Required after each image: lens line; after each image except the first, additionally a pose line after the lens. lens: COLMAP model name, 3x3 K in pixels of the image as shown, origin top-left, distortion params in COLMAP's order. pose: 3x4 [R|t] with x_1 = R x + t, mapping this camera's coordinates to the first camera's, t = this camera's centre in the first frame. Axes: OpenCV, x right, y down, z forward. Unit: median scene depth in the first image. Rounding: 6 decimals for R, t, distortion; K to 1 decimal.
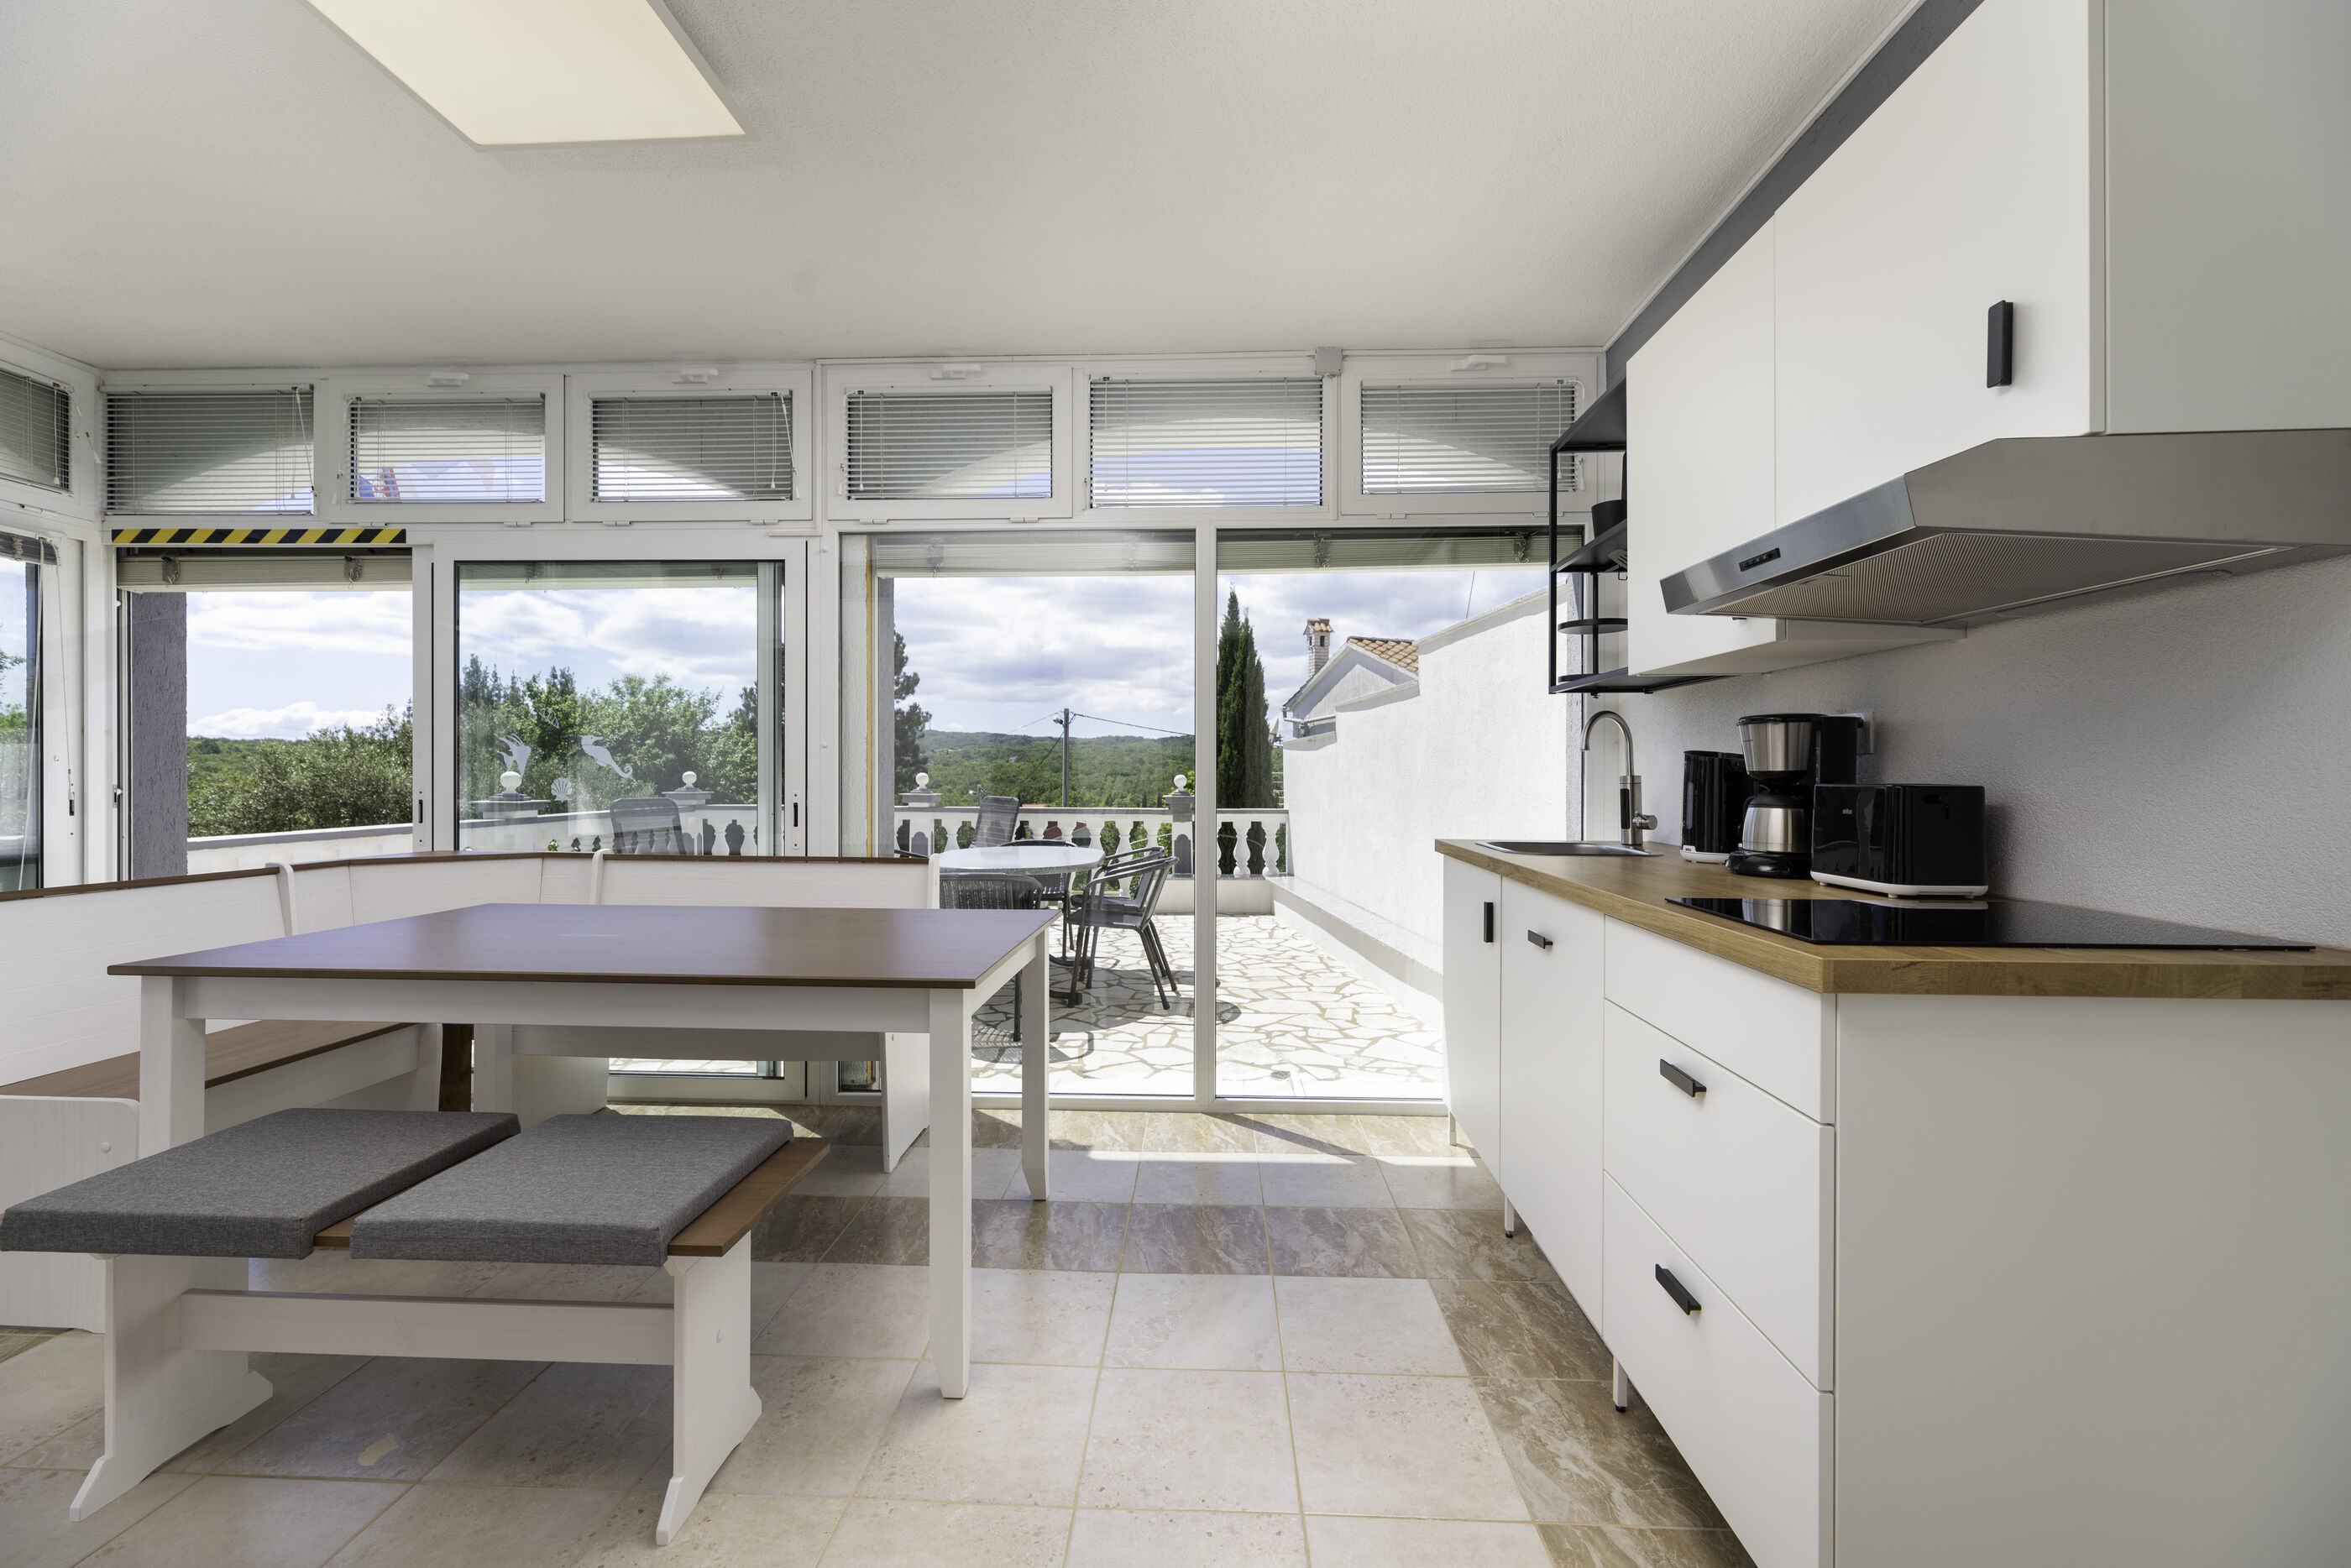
lens RADIAL K [[949.9, 0, 1161.1], [0, 949.9, 776.8], [0, 0, 1]] dist [0.001310, -0.000290]
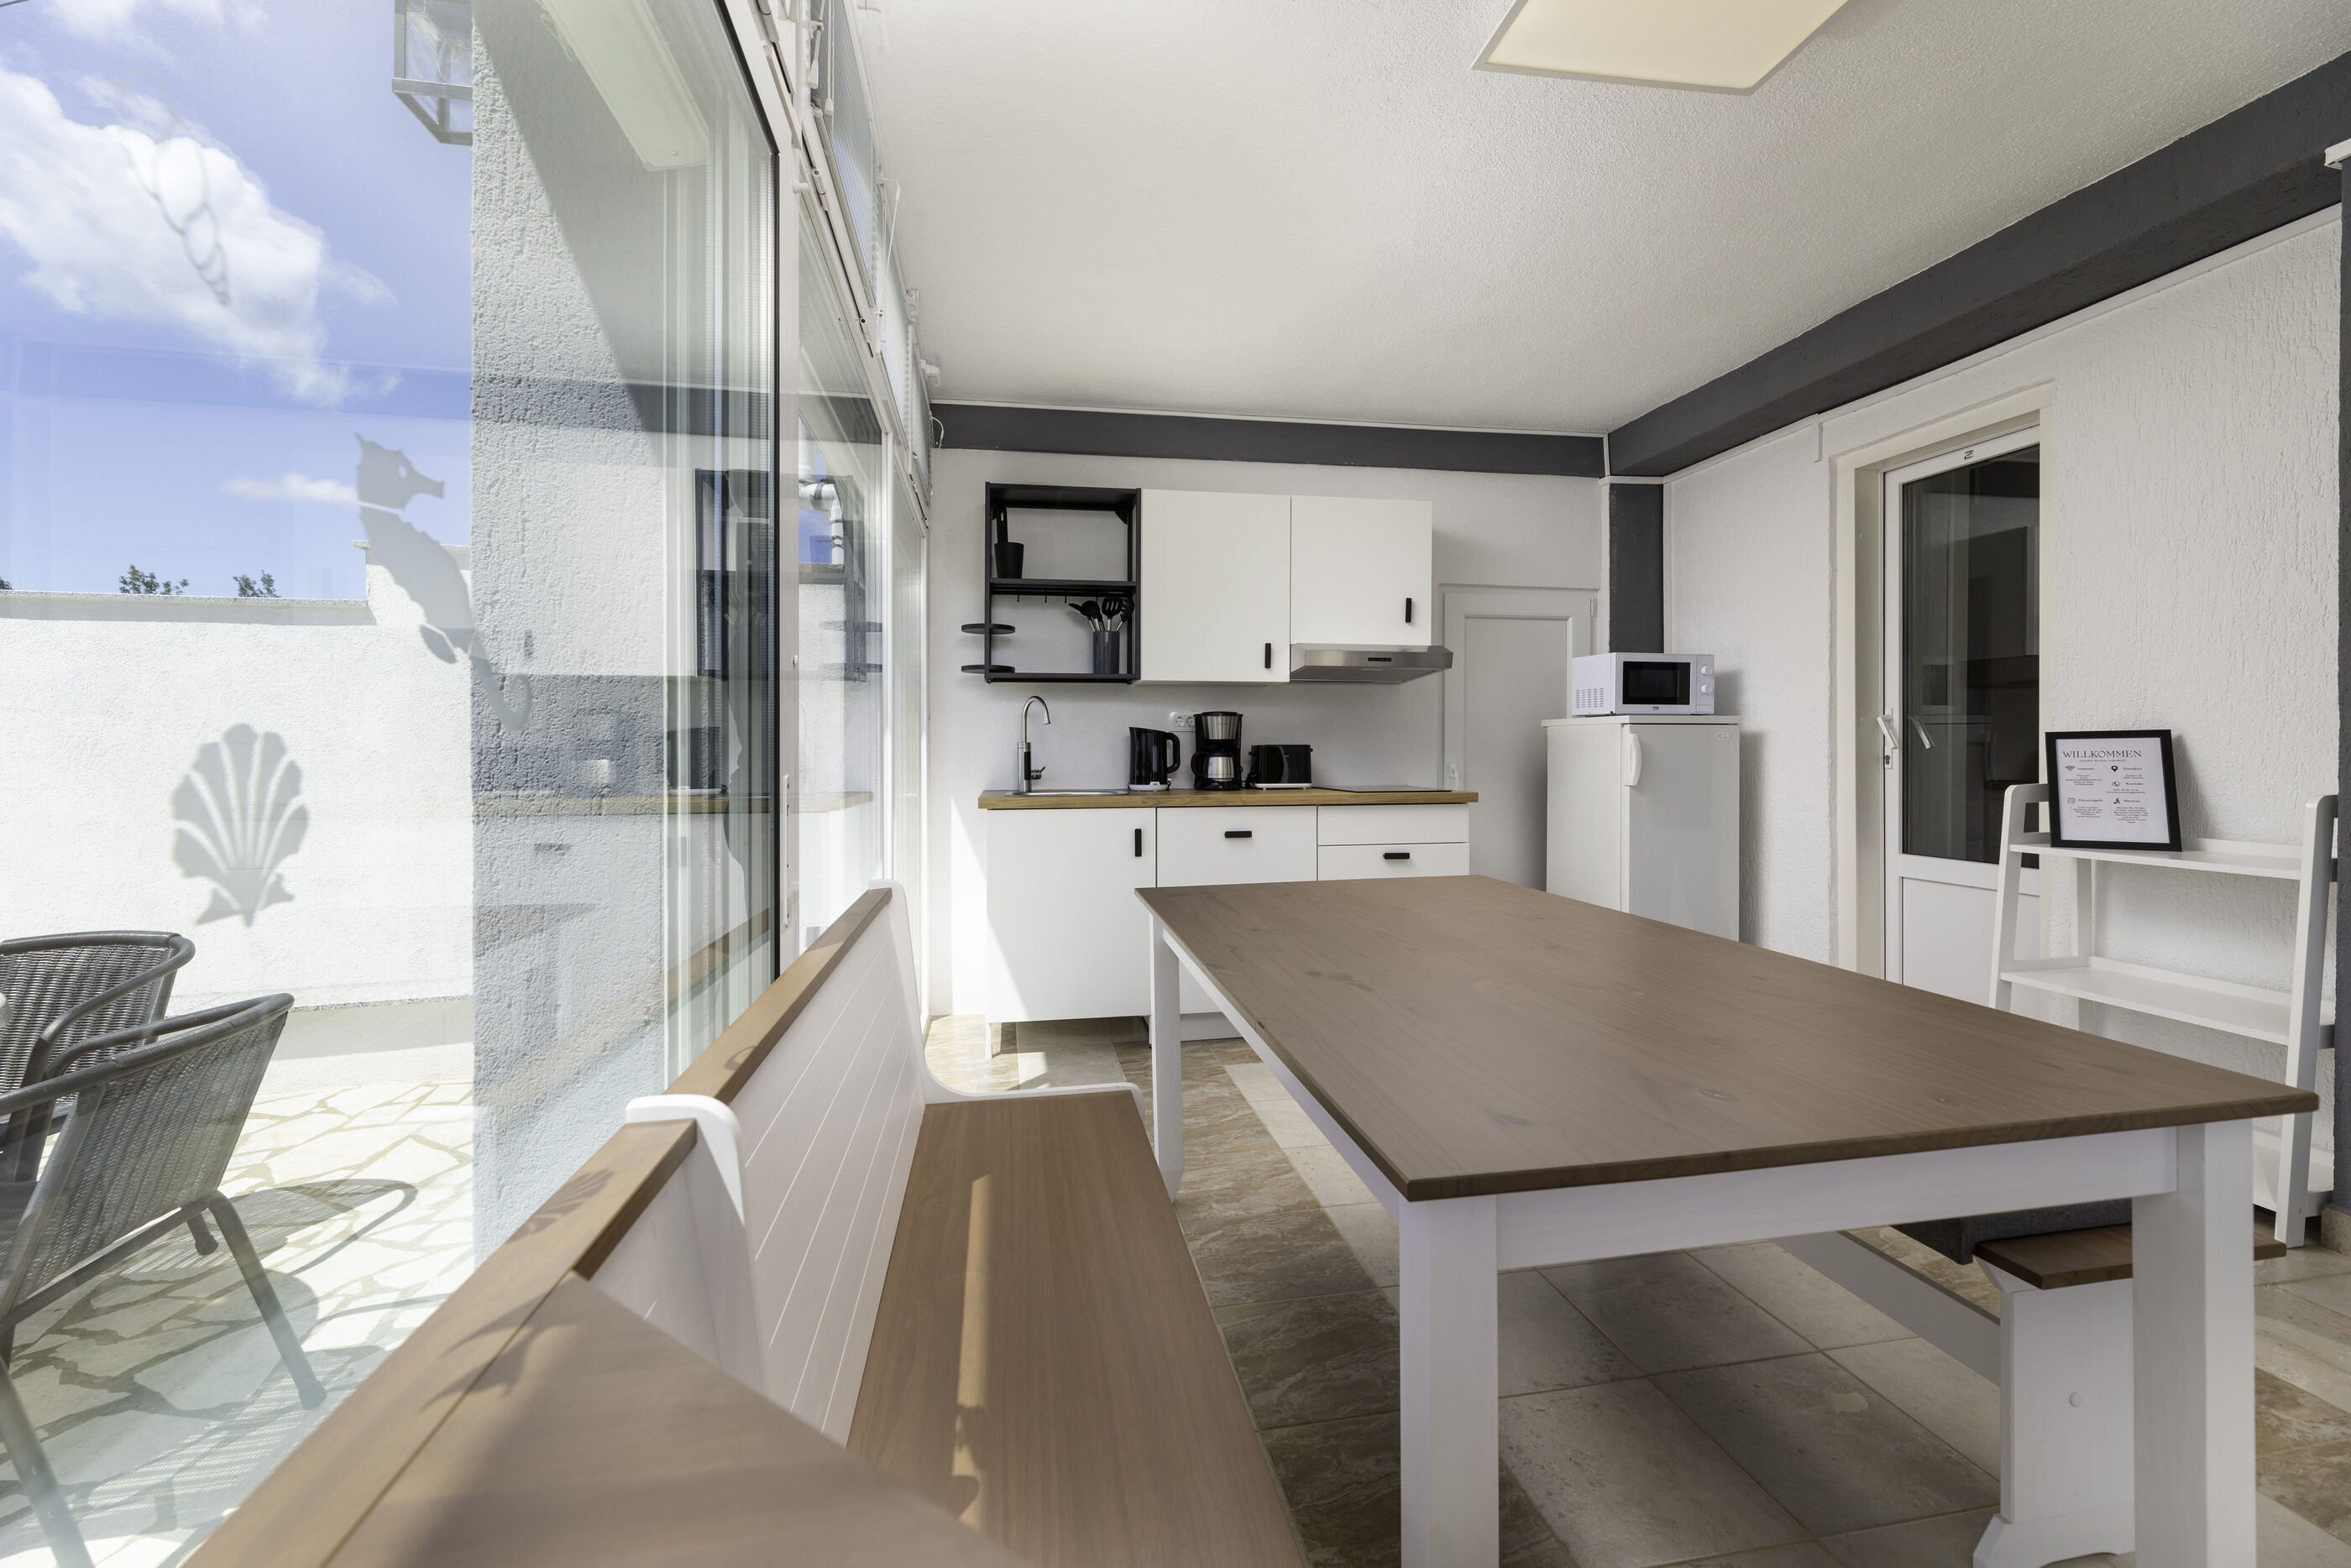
lens RADIAL K [[983.1, 0, 1166.1], [0, 983.1, 764.1], [0, 0, 1]] dist [0.002634, 0.000132]
pose [[-0.231601, -0.019113, 0.972623, -0.667973], [0.006260, 0.999757, 0.021137, 0.001325], [-0.972791, 0.010984, -0.231425, 0.779358]]
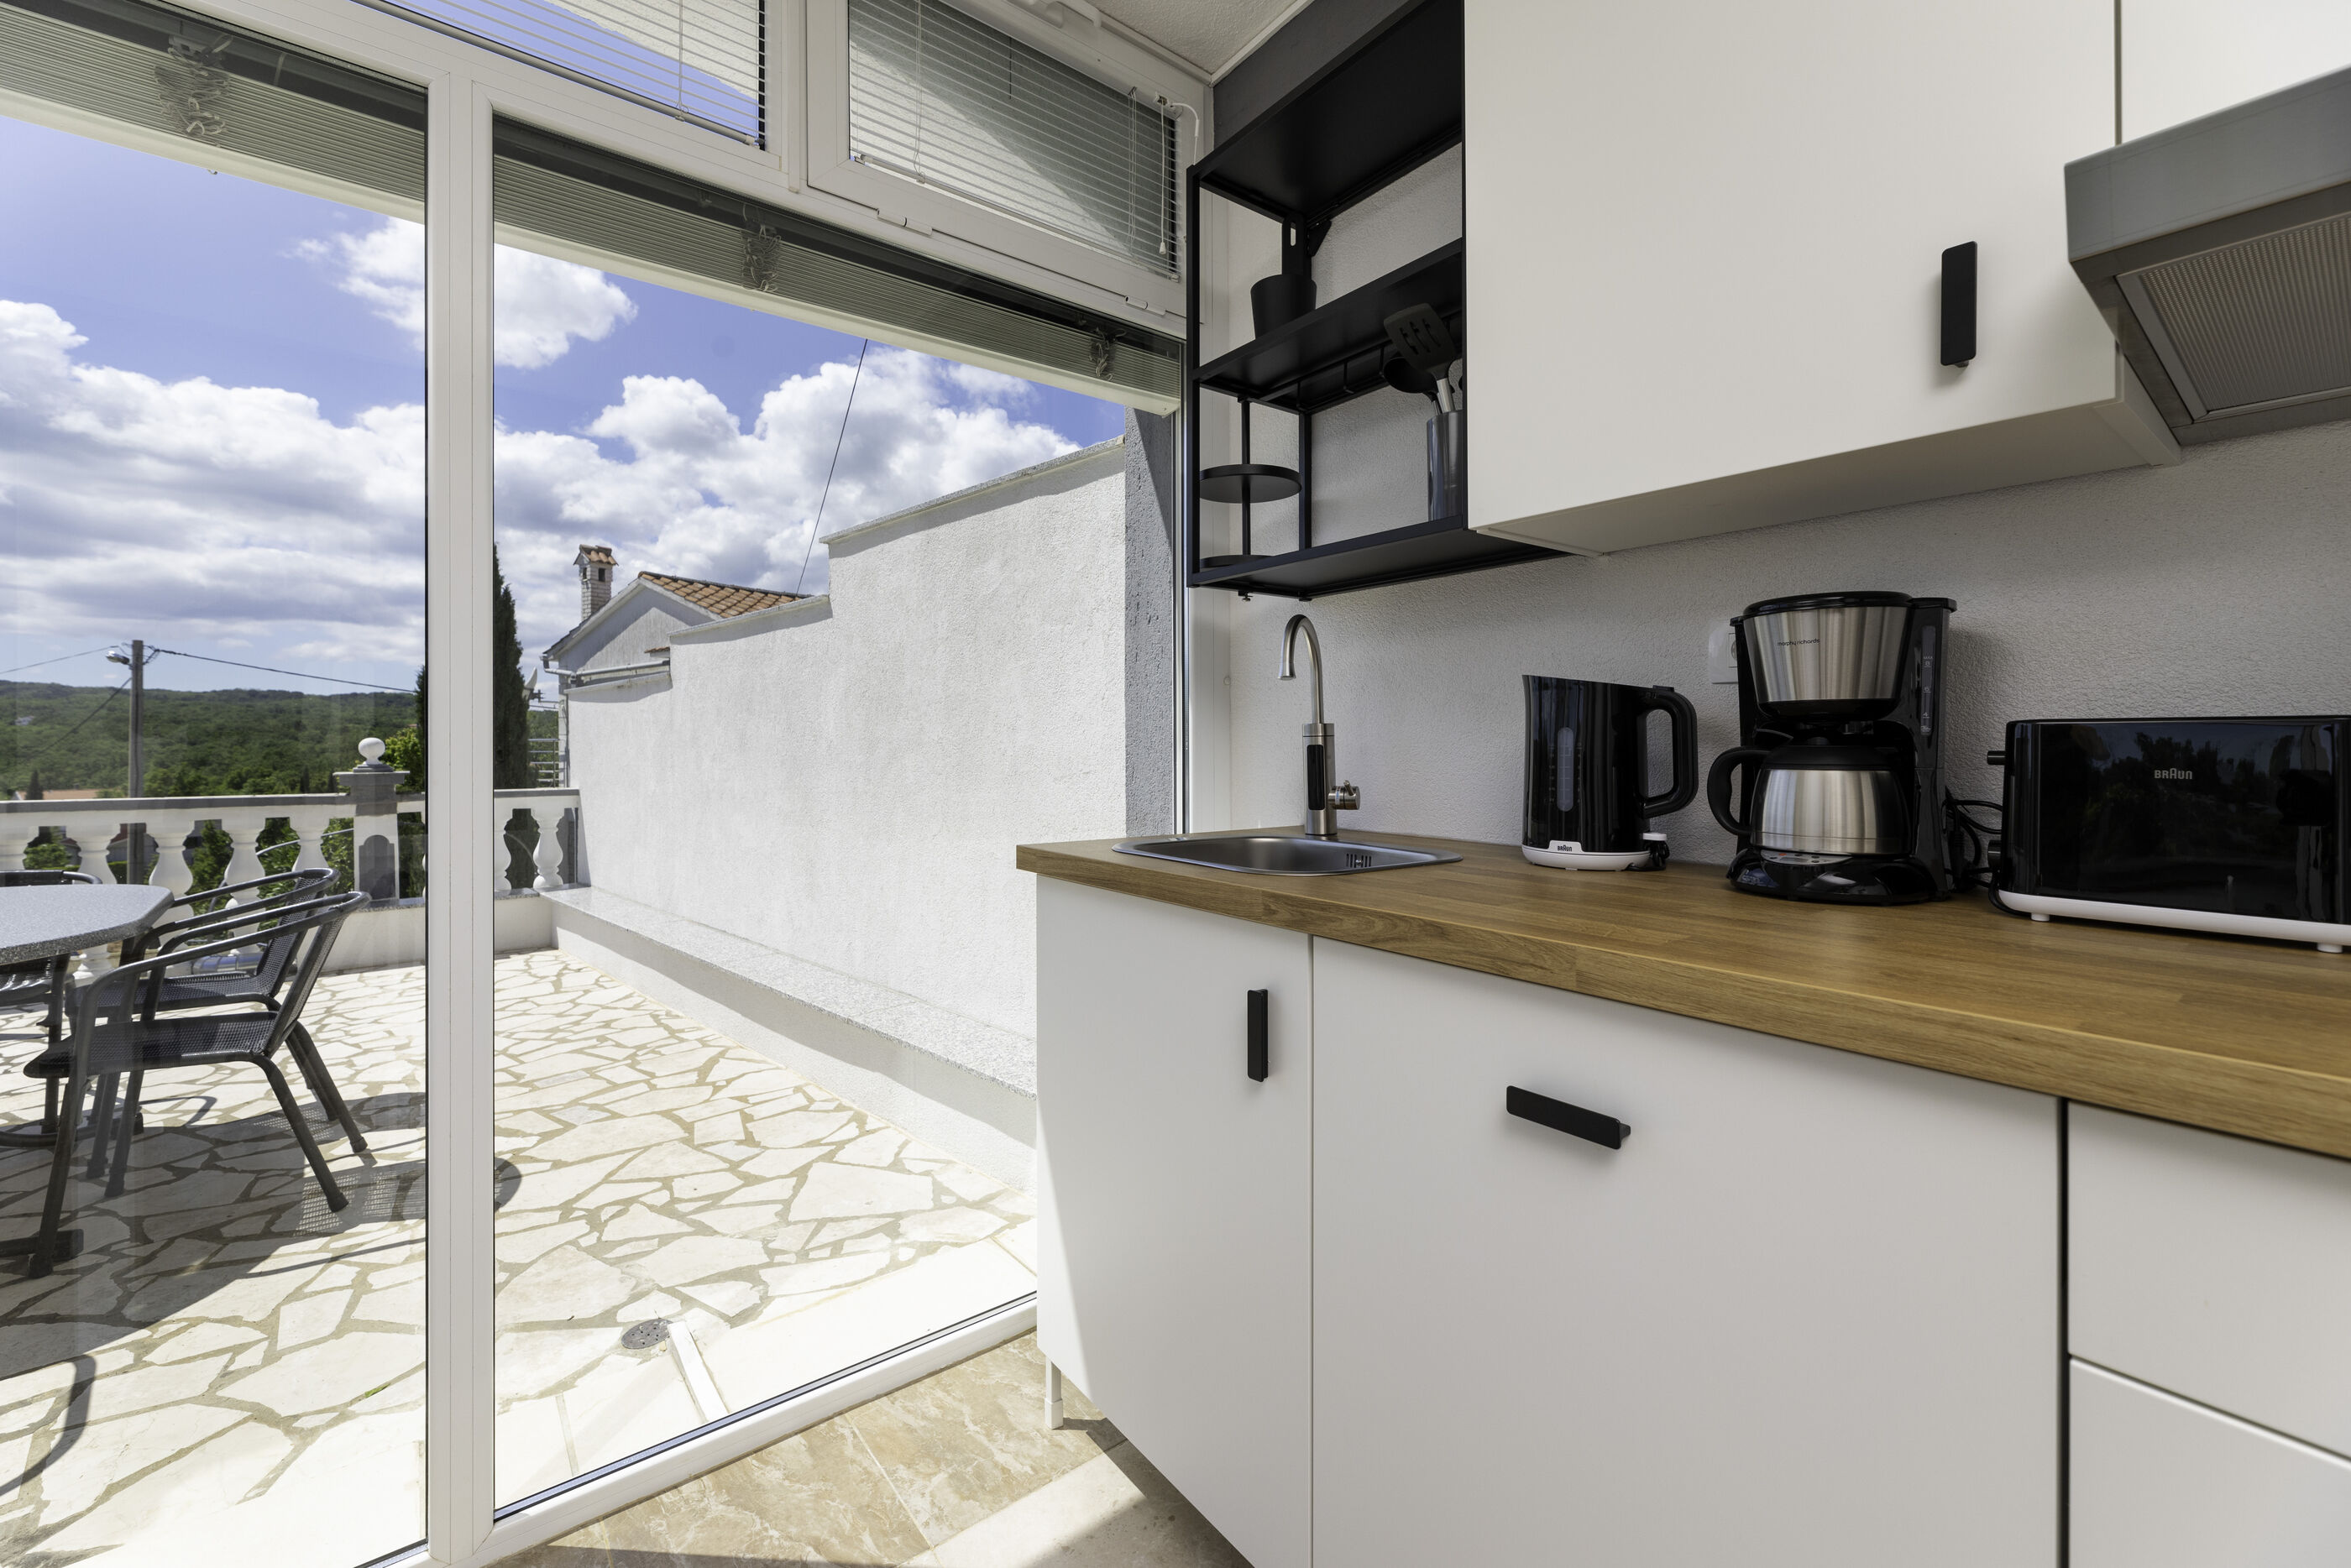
lens RADIAL K [[959.4, 0, 1179.8], [0, 959.4, 740.1], [0, 0, 1]] dist [-0.000969, -0.000039]
pose [[0.750785, -0.002061, 0.660544, 0.006384], [0.005322, 0.999982, -0.002929, 0.007480], [-0.660525, 0.005715, 0.750782, 0.404218]]
